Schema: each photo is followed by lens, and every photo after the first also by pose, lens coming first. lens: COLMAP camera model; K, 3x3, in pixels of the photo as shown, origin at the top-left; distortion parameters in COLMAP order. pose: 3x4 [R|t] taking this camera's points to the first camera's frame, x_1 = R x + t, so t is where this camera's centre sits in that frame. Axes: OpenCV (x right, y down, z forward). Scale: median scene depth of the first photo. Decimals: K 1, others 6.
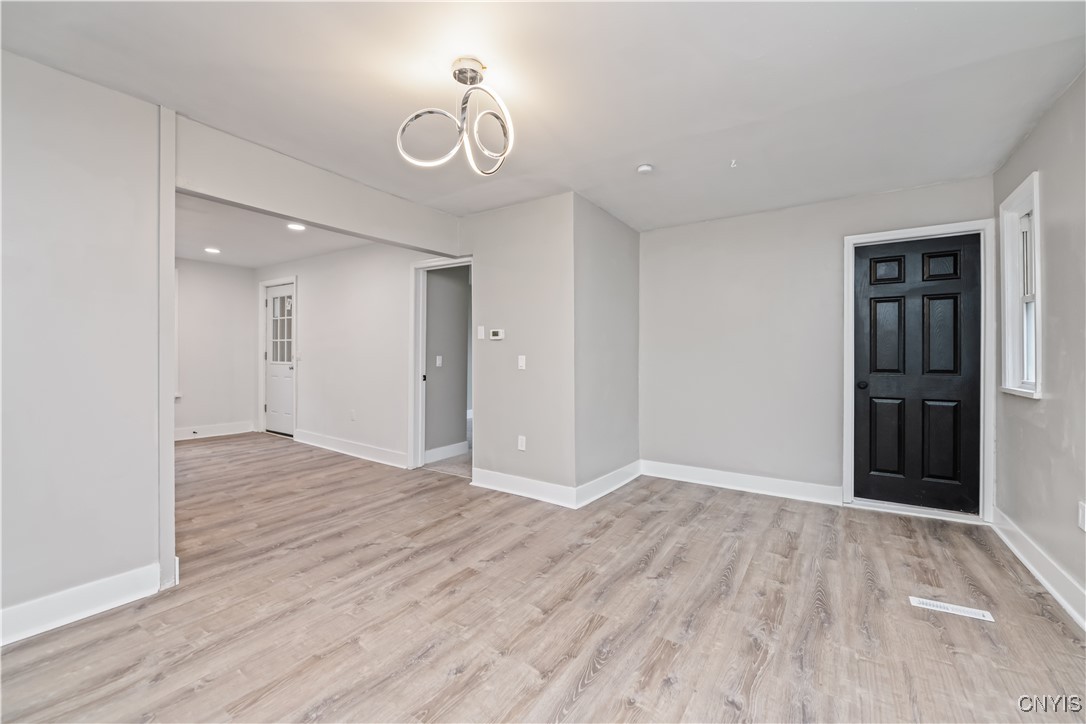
lens RADIAL K [[439.5, 0, 548.6], [0, 439.5, 357.2], [0, 0, 1]] dist [-0.007299, -0.000835]
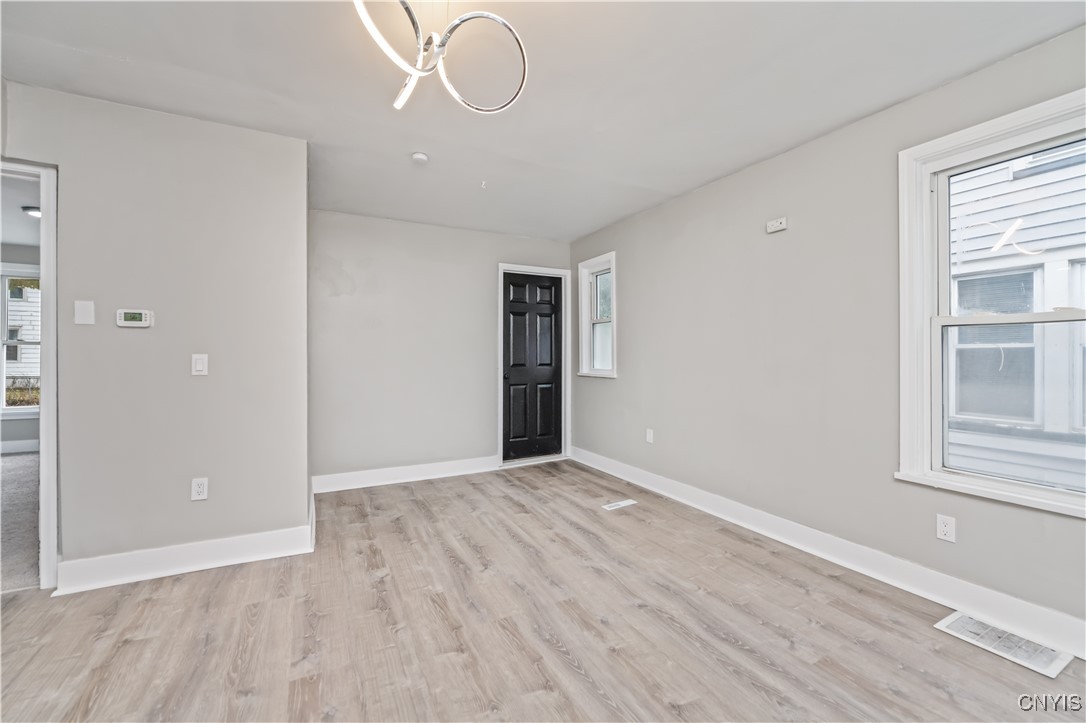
lens RADIAL K [[439.5, 0, 537.6], [0, 439.5, 350.2], [0, 0, 1]] dist [-0.007299, -0.000835]
pose [[0.481801, 0.008092, 0.876243, -0.547957], [0.005544, 0.999909, -0.012282, 0.003595], [-0.876263, 0.010776, 0.481713, 0.355437]]
